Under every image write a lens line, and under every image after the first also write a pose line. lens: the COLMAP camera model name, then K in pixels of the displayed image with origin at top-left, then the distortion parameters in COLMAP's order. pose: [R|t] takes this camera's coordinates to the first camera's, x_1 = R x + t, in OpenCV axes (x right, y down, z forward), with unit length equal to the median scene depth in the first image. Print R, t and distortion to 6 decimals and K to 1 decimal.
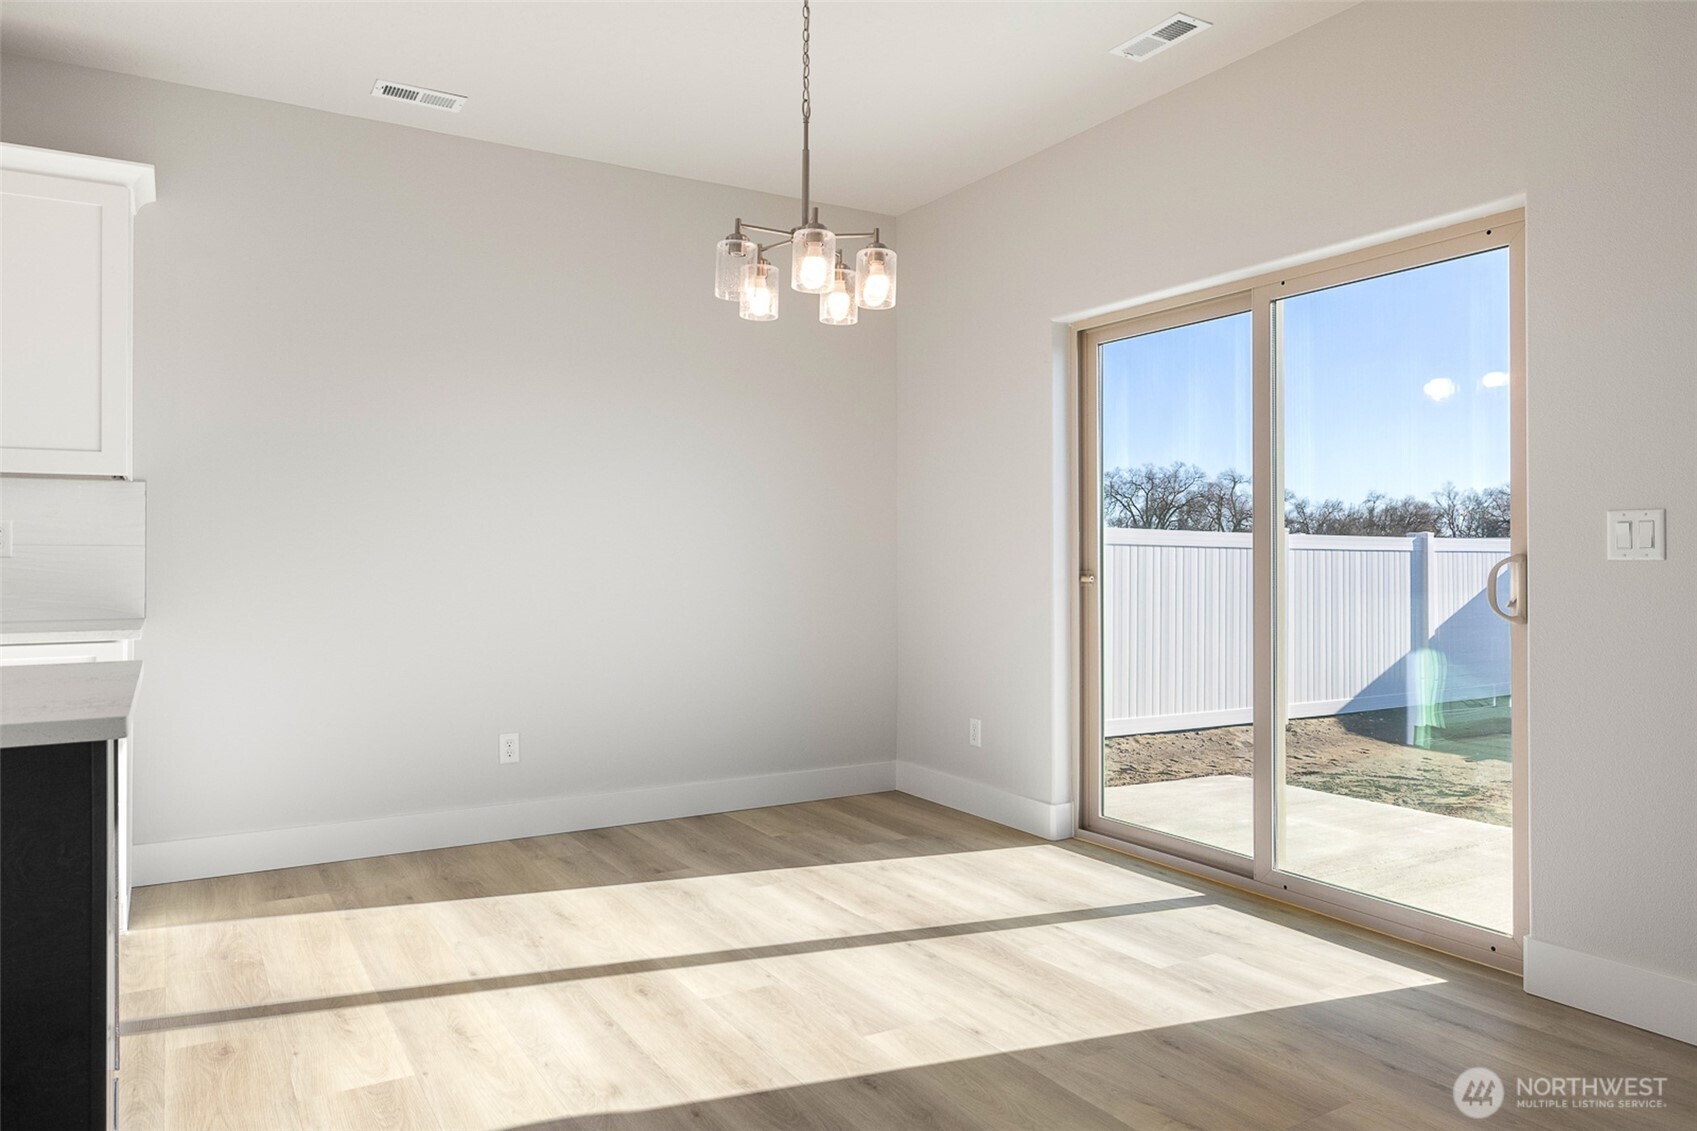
lens RADIAL K [[1116.3, 0, 847.1], [0, 1116.3, 556.4], [0, 0, 1]] dist [0.000155, -0.000004]
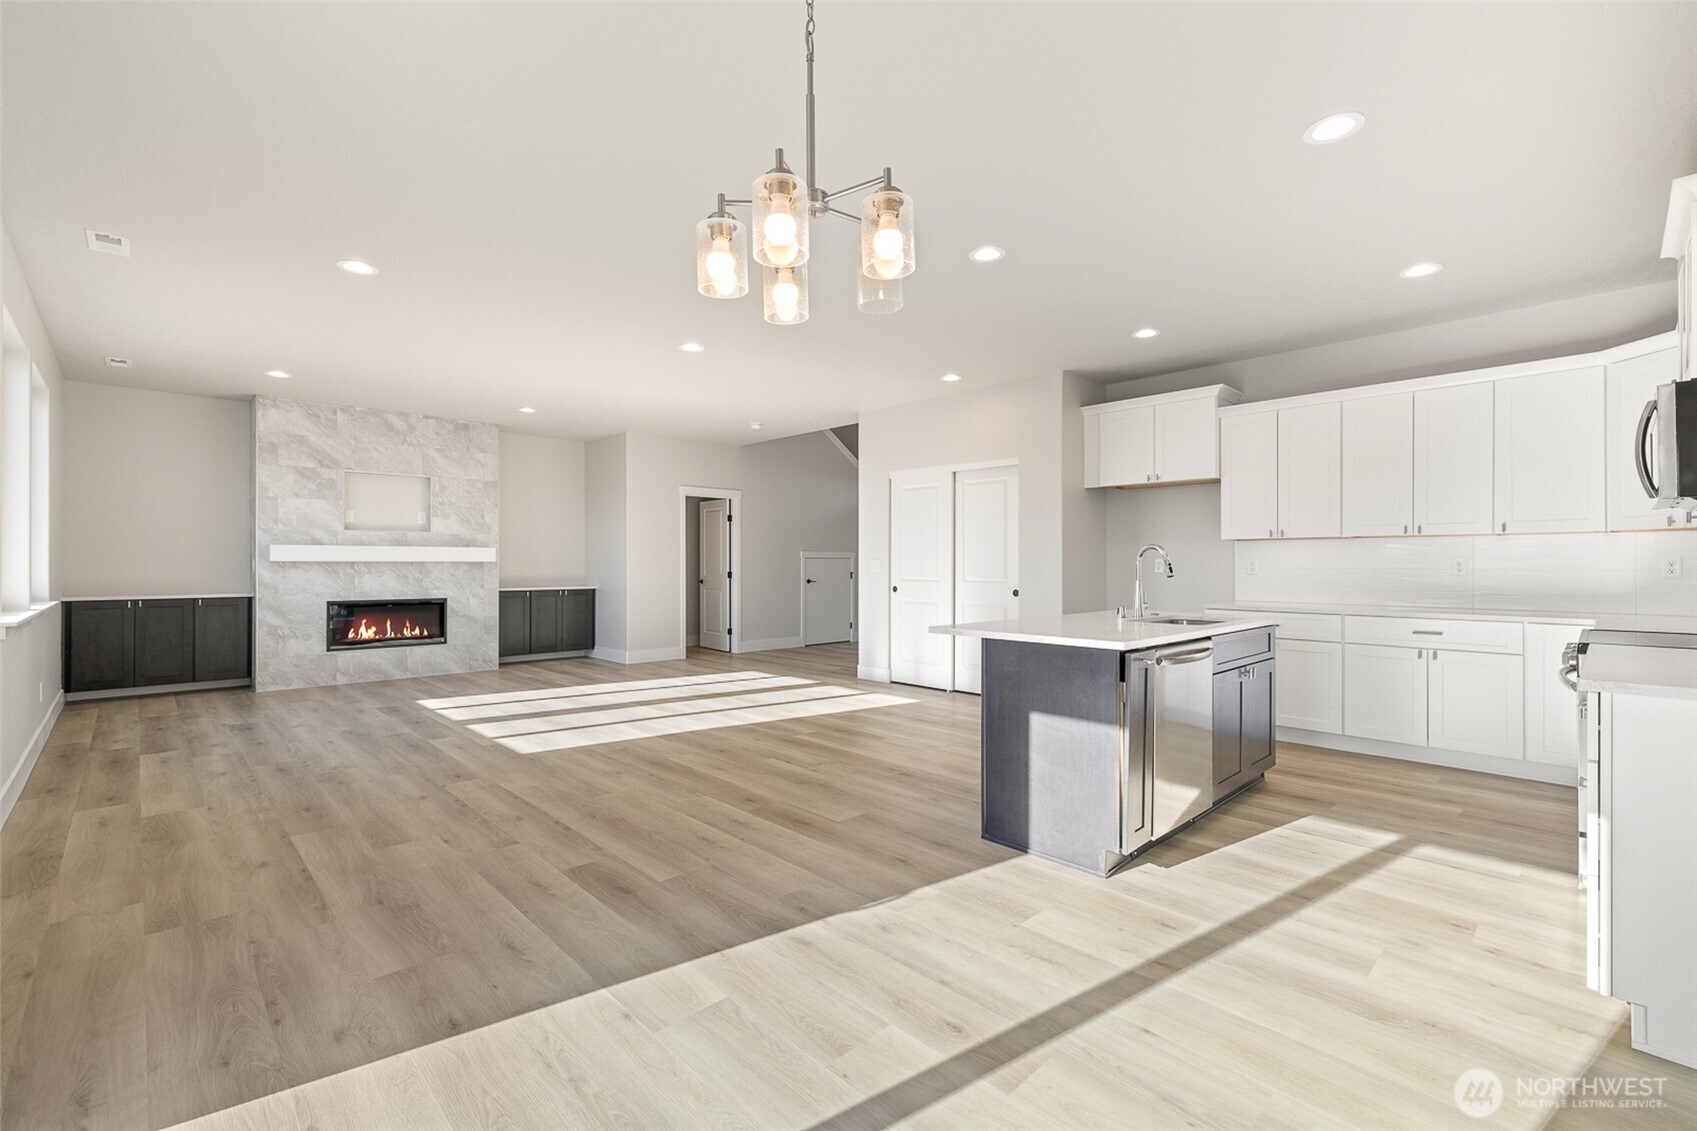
lens RADIAL K [[736.1, 0, 848.2], [0, 736.1, 572.0], [0, 0, 1]] dist [0.001857, 0.000221]
pose [[-0.975213, 0.003872, -0.221232, 0.052419], [0.001507, 0.999940, 0.010860, -0.025498], [0.221261, 0.010257, -0.975161, 1.521469]]
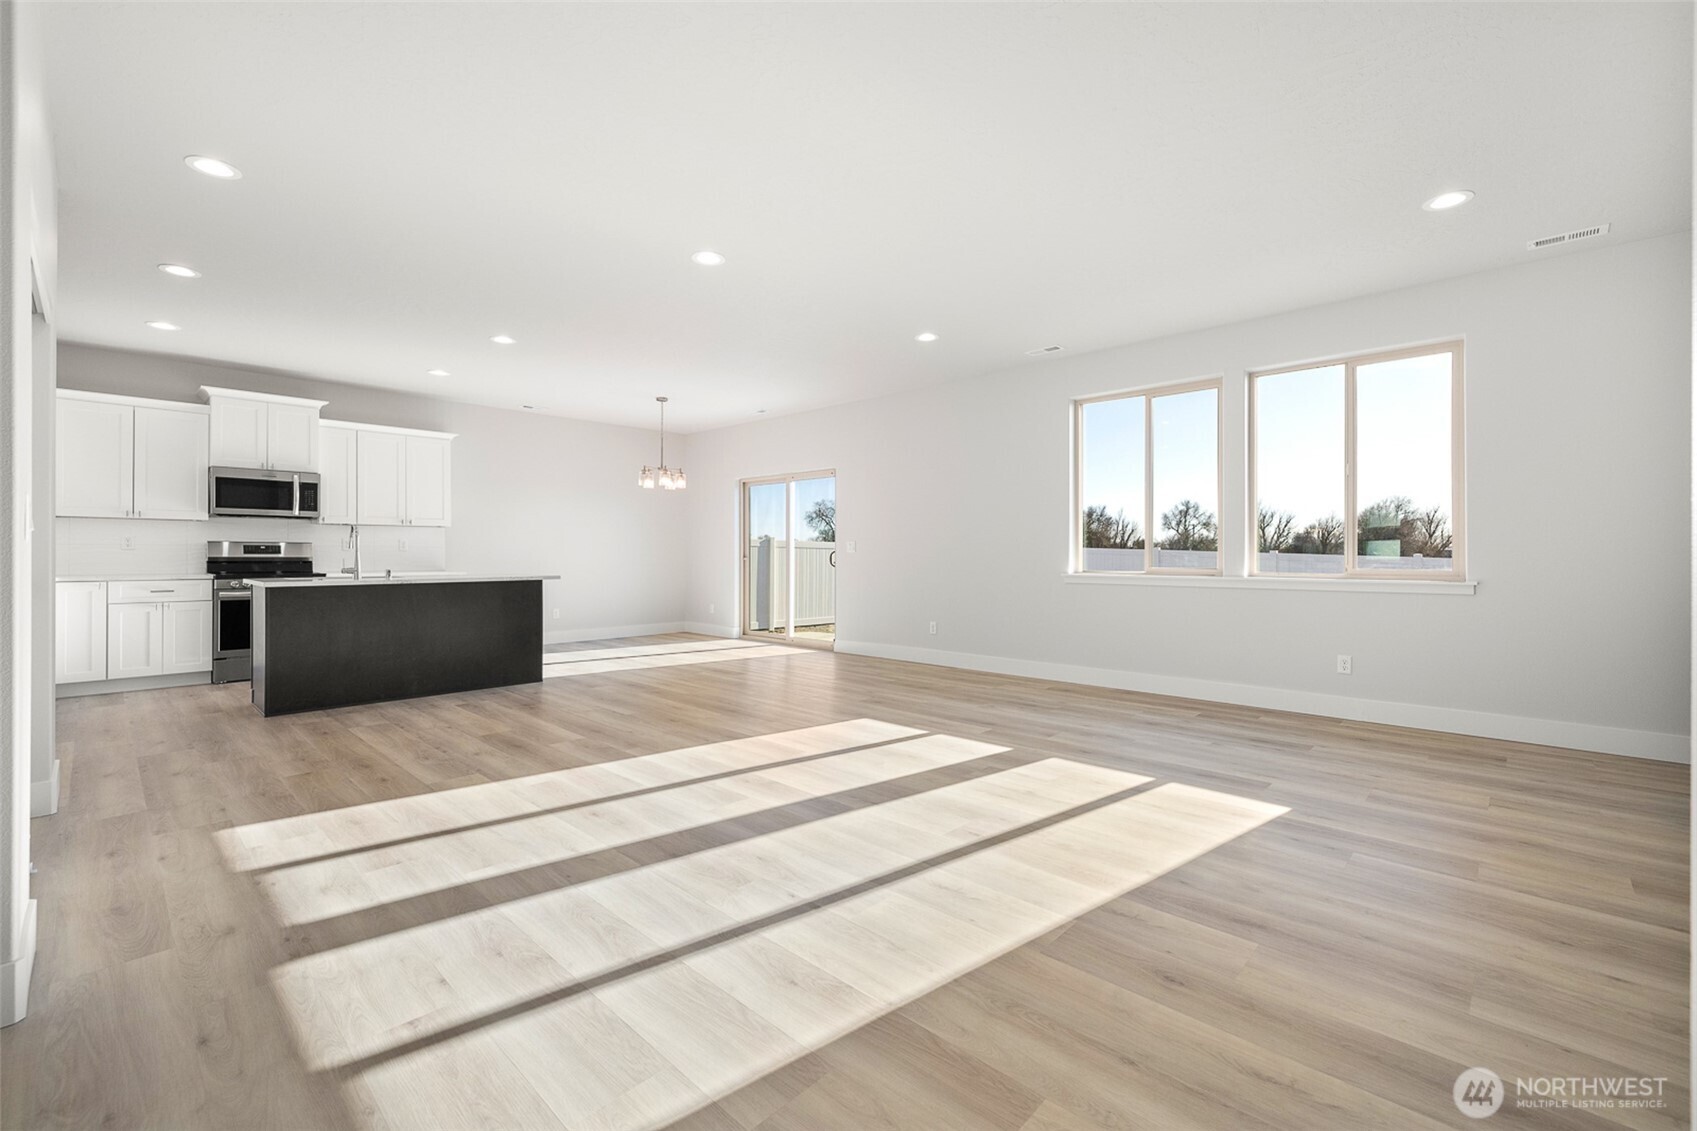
lens RADIAL K [[710.8, 0, 848.5], [0, 710.8, 565.5], [0, 0, 1]] dist [-0.003208, -0.000340]
pose [[0.964001, -0.002064, 0.265891, -0.069398], [-0.002496, 0.999856, 0.016813, 0.007491], [-0.265887, -0.016871, 0.963856, -1.586475]]
